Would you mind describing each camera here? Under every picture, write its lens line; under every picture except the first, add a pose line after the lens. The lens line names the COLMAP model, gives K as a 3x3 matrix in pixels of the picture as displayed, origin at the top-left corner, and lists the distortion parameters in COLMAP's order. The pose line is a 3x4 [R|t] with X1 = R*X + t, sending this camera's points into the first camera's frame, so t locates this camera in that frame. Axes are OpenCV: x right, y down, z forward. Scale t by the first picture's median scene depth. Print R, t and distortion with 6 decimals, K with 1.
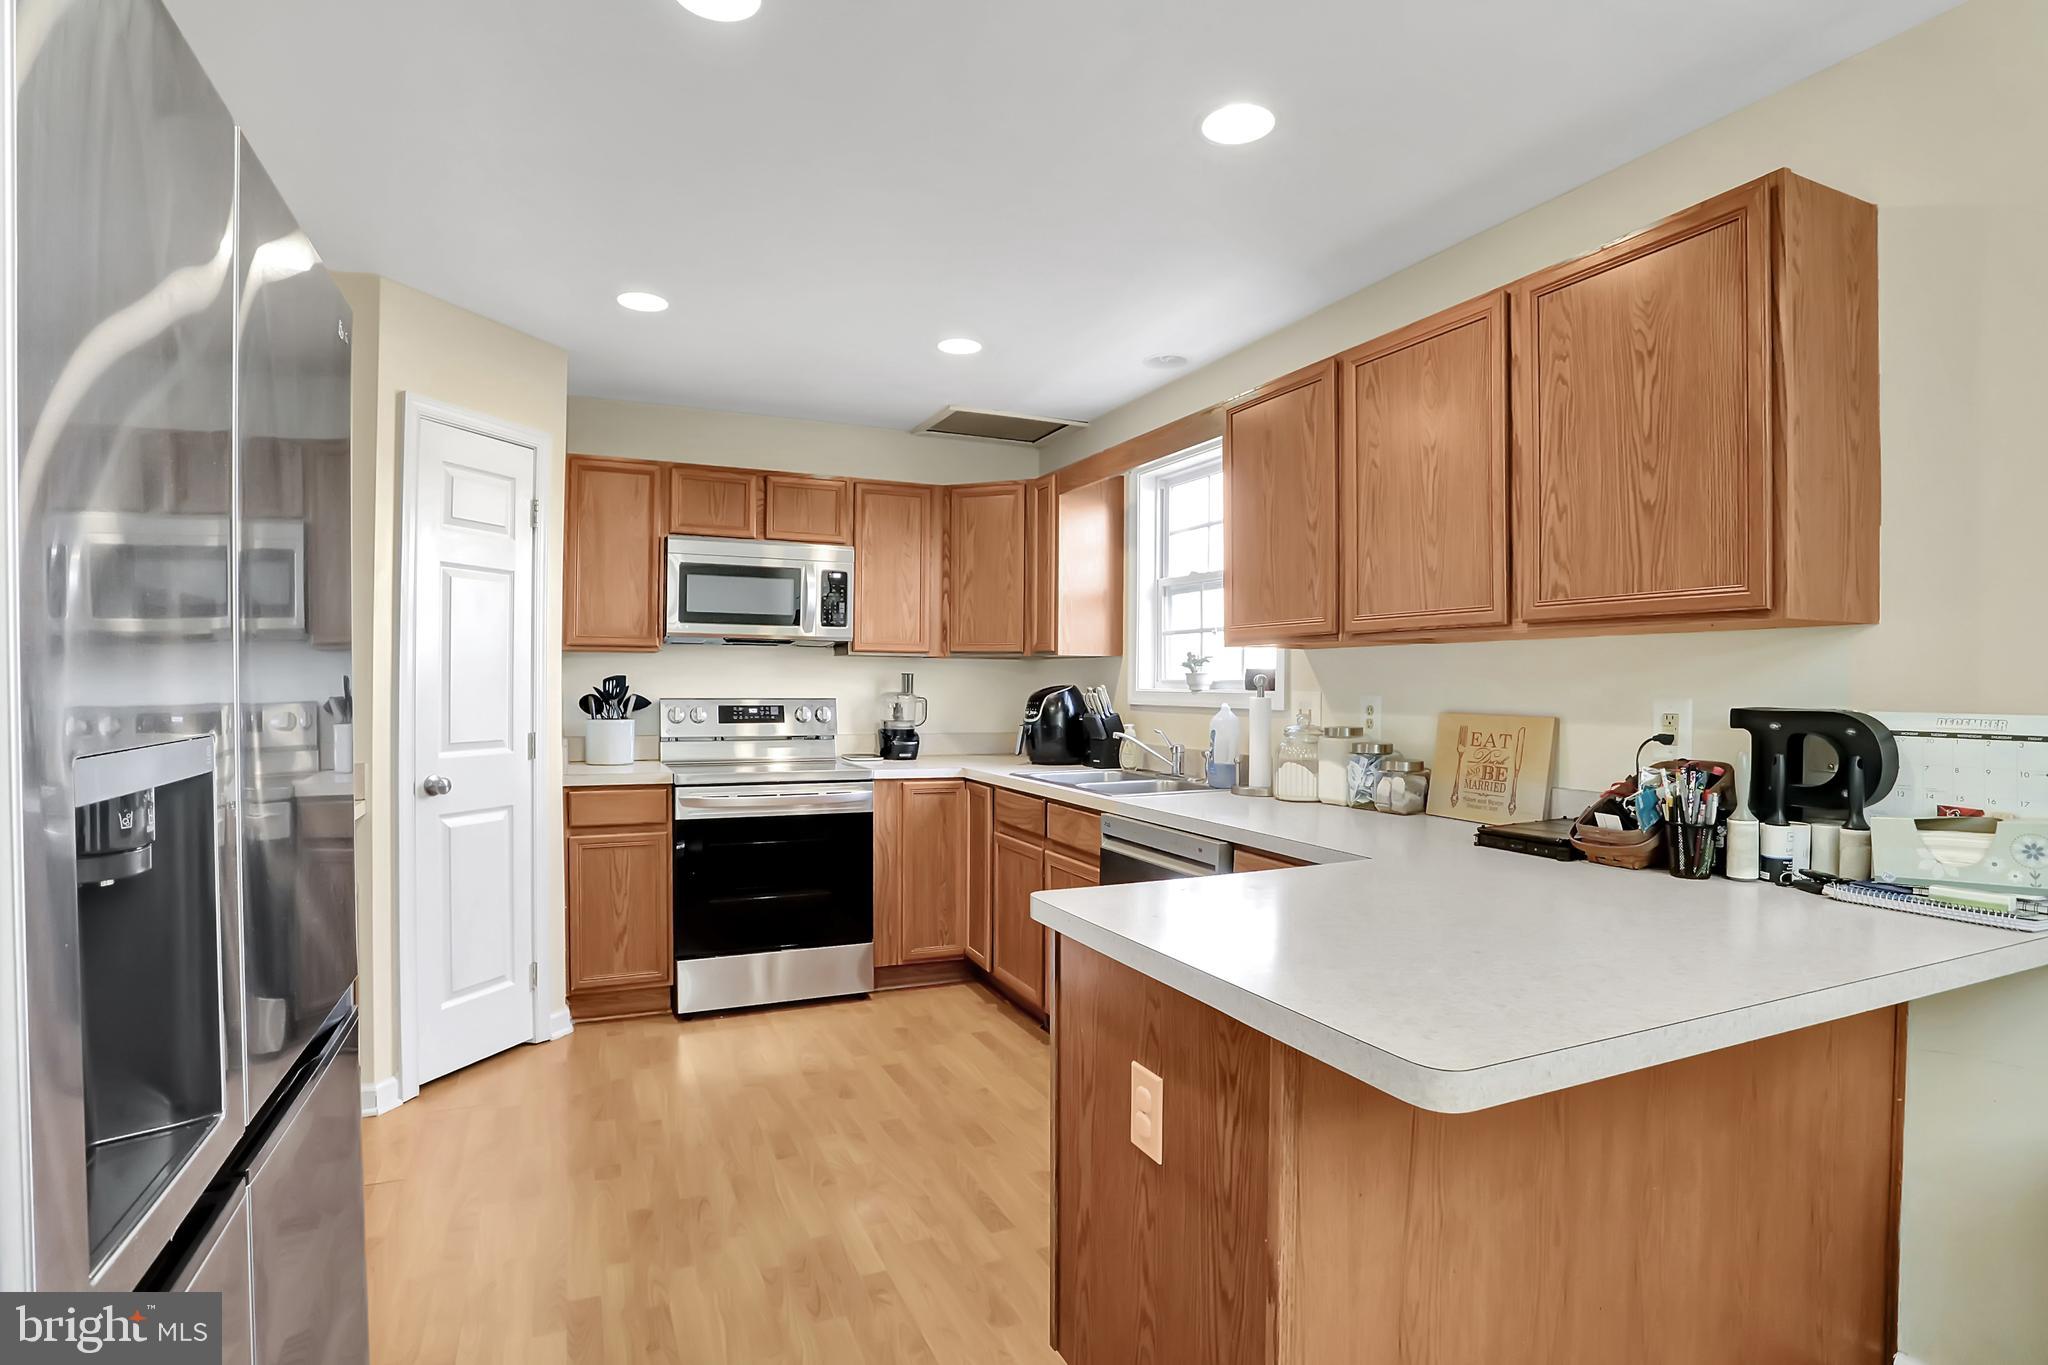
lens RADIAL K [[1024.8, 0, 1009.8], [0, 1024.8, 691.5], [0, 0, 1]] dist [-0.071452, 0.027453]
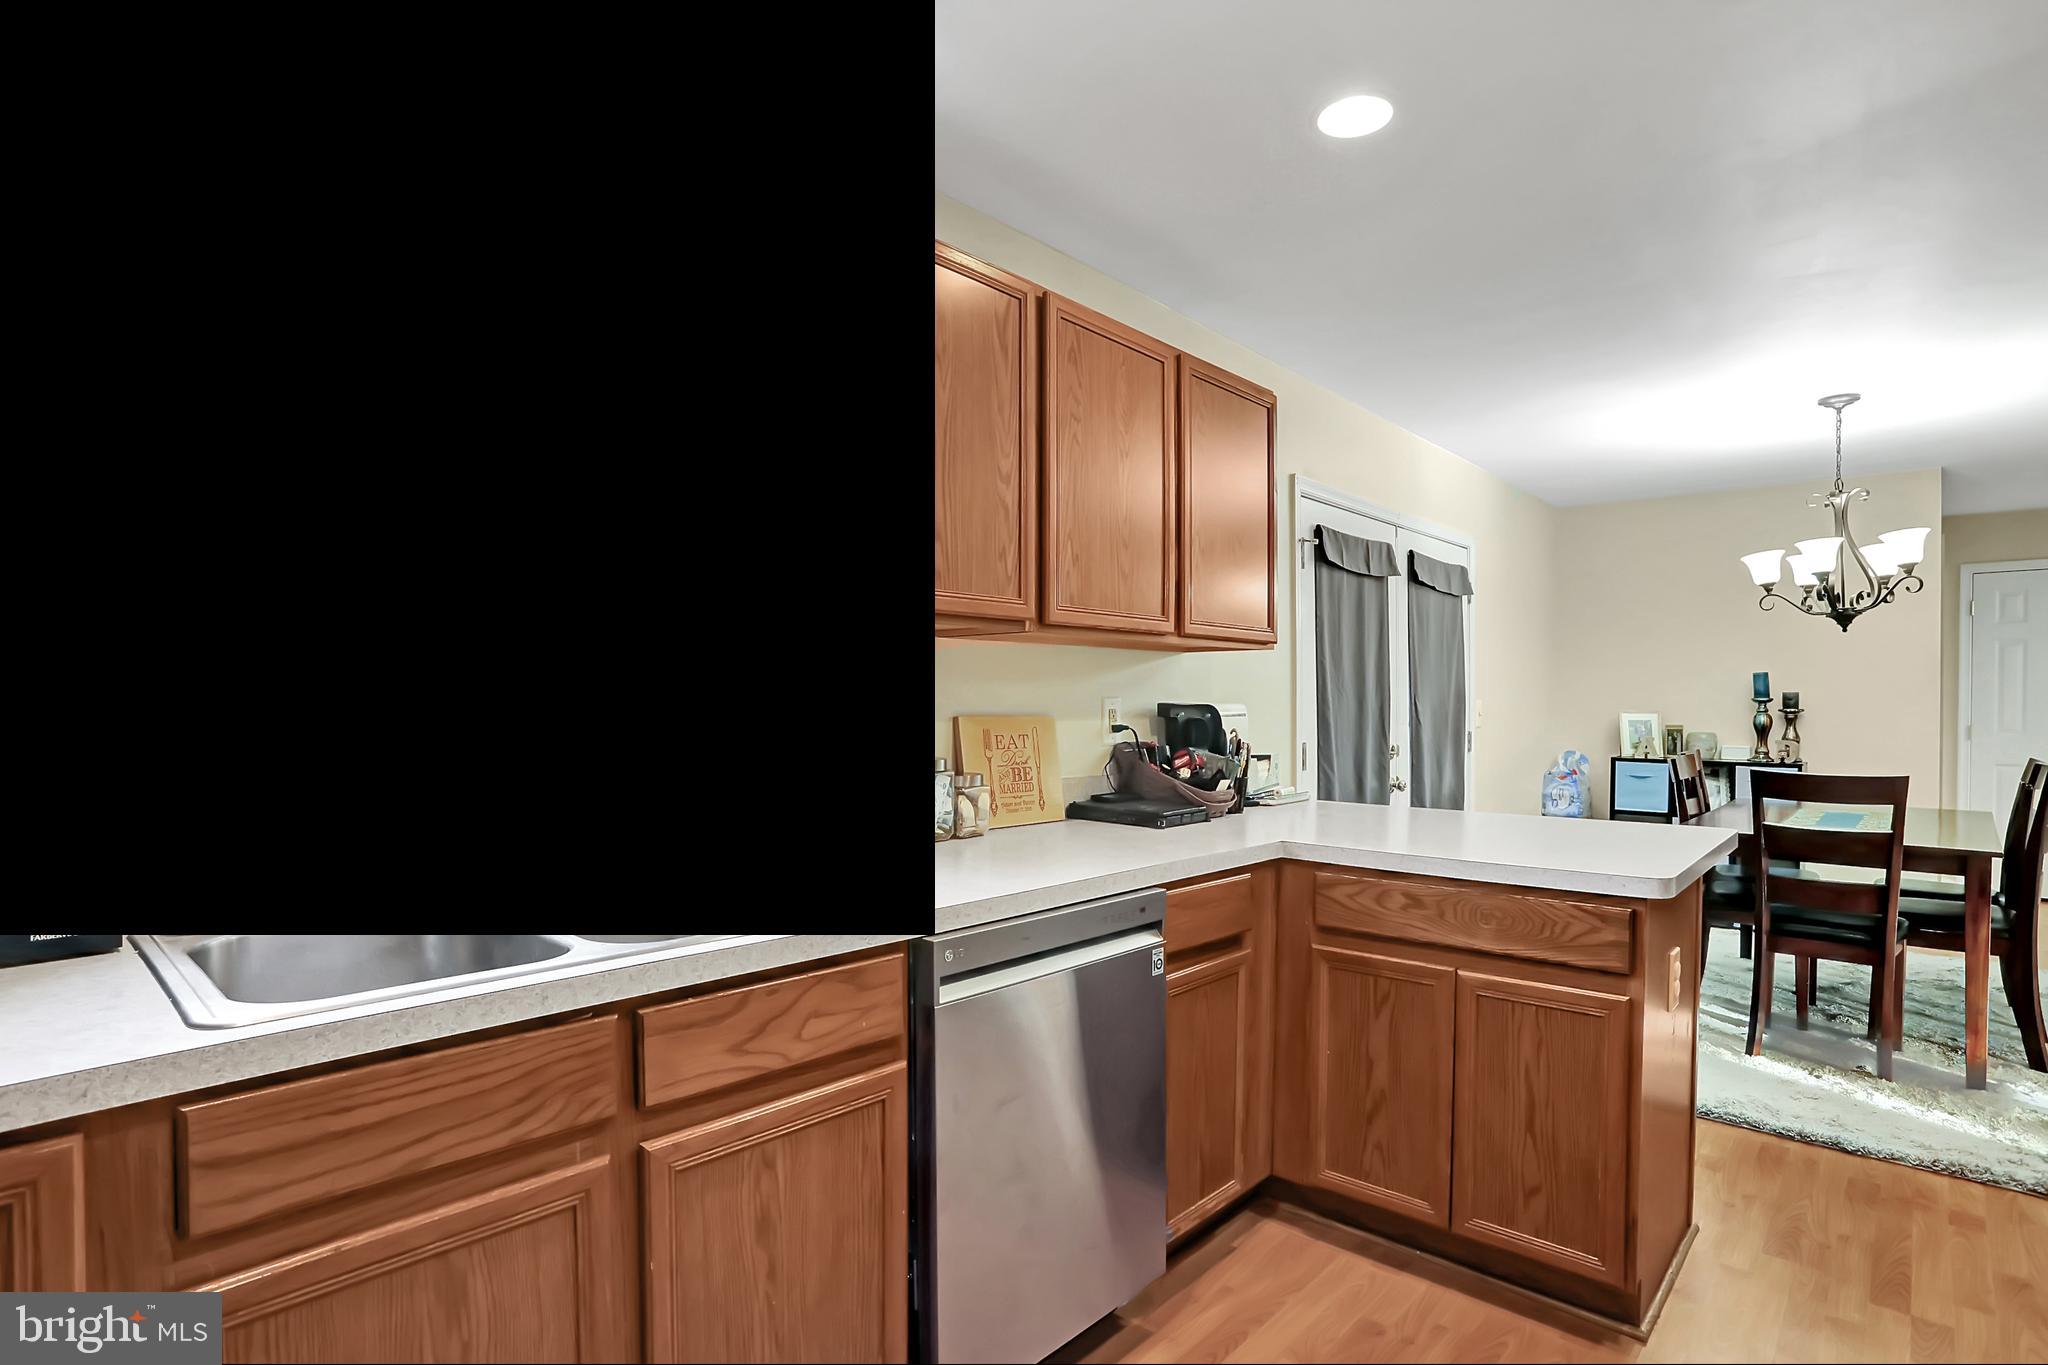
lens RADIAL K [[1024.8, 0, 1009.8], [0, 1024.8, 691.5], [0, 0, 1]] dist [-0.071452, 0.027453]
pose [[-0.397267, 0.000880, 0.917703, -0.282675], [0.003070, 0.999995, 0.000370, -0.000725], [-0.917698, 0.002964, -0.397267, 0.891466]]
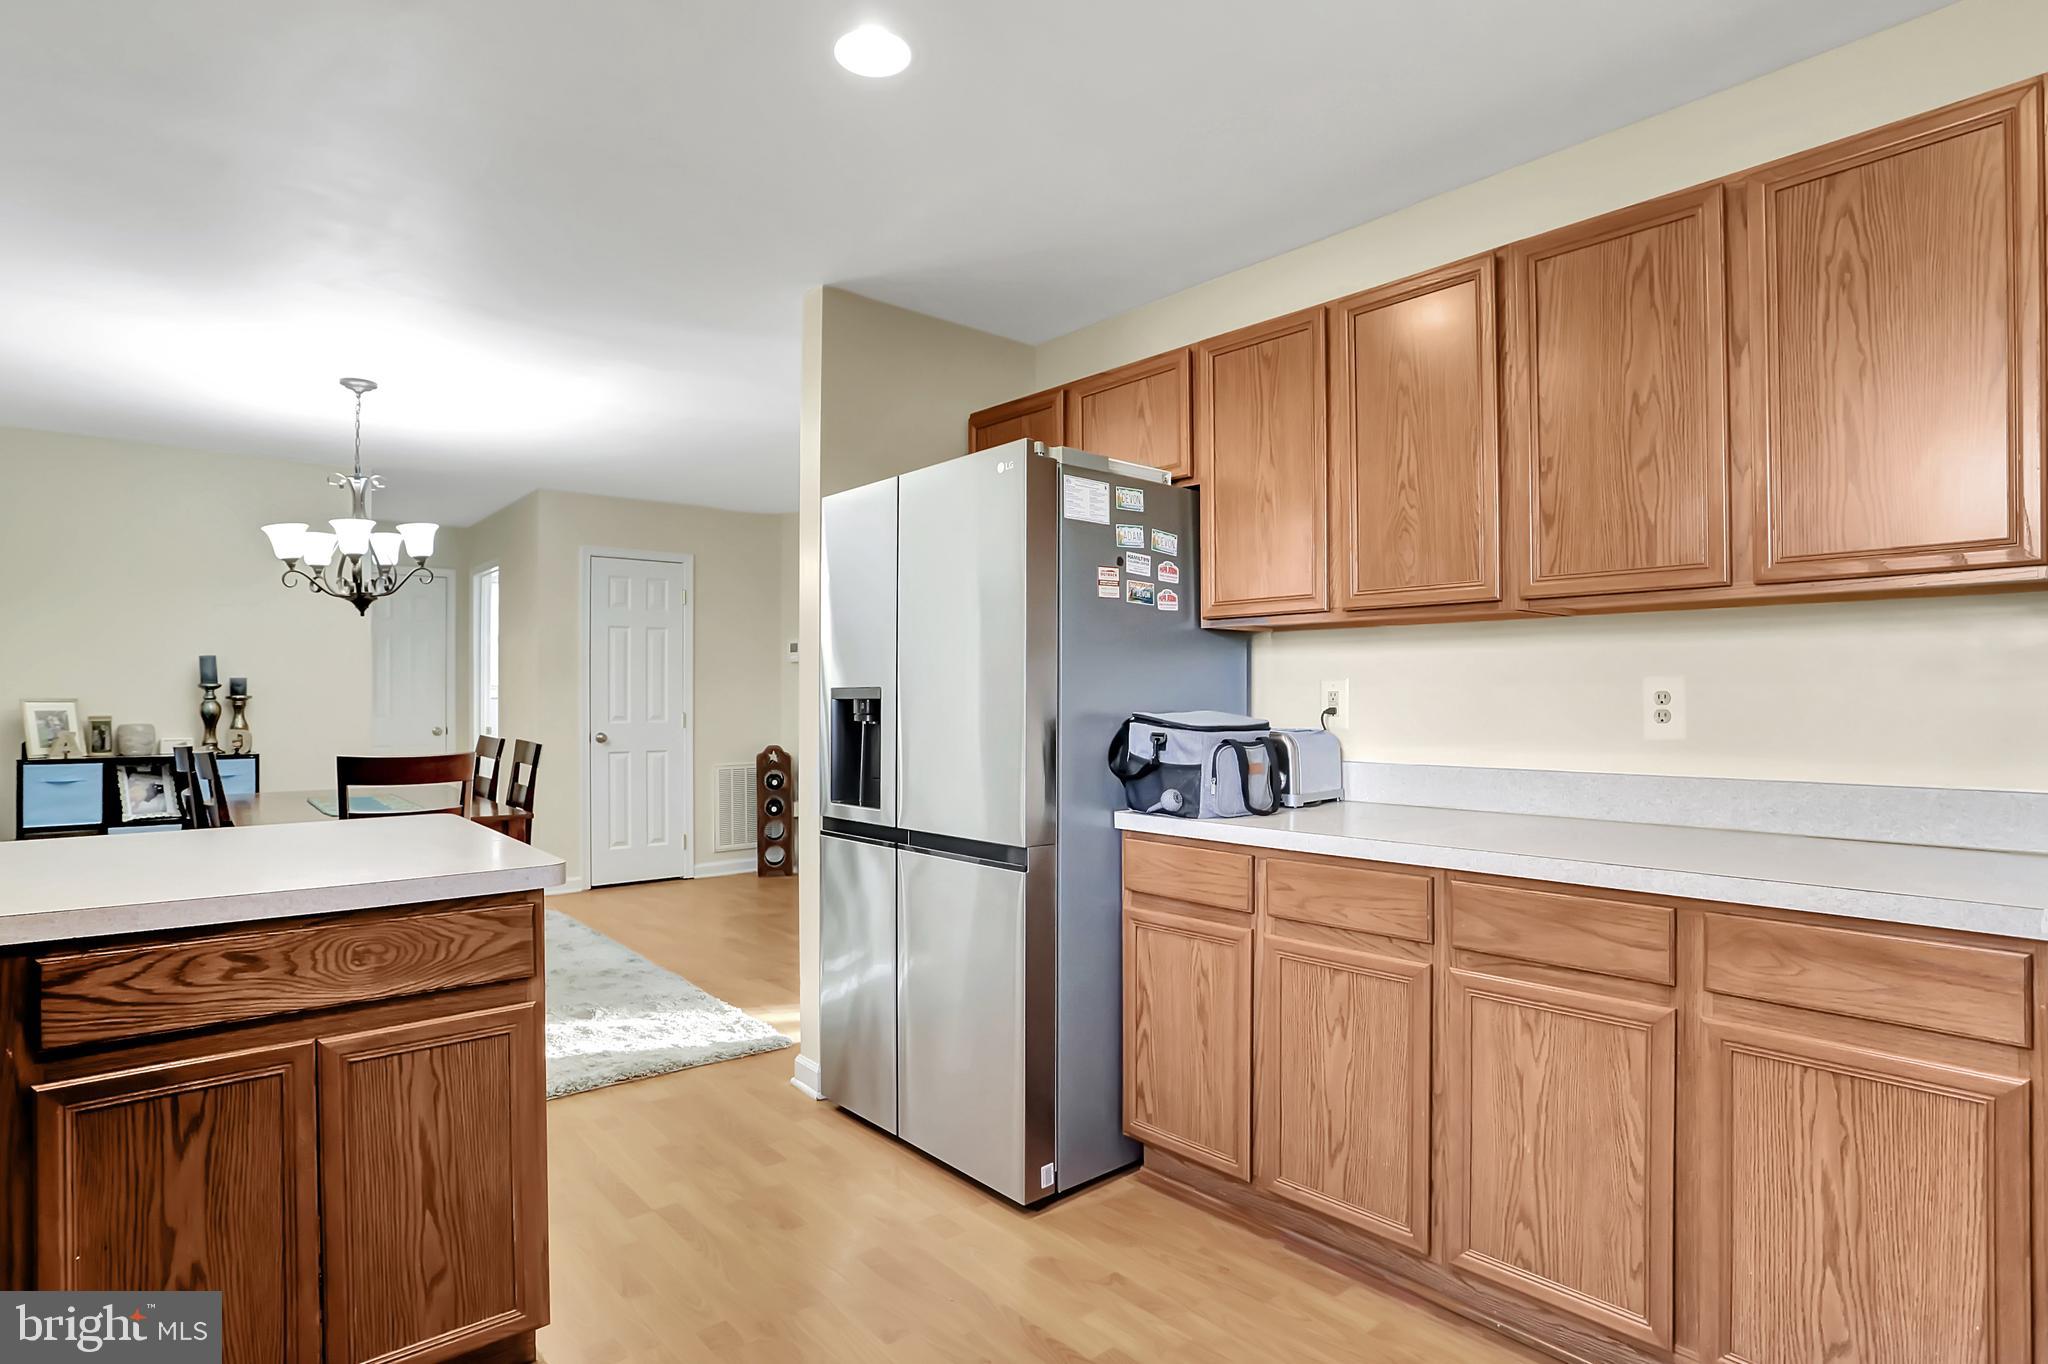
lens RADIAL K [[1060.2, 0, 1024.0], [0, 1060.2, 682.0], [0, 0, 1]] dist [-0.062546, 0.020520]
pose [[-0.956812, -0.007619, -0.290607, -0.049654], [-0.006311, 0.999965, -0.005438, 0.009734], [0.290638, -0.003370, -0.956827, 0.918373]]
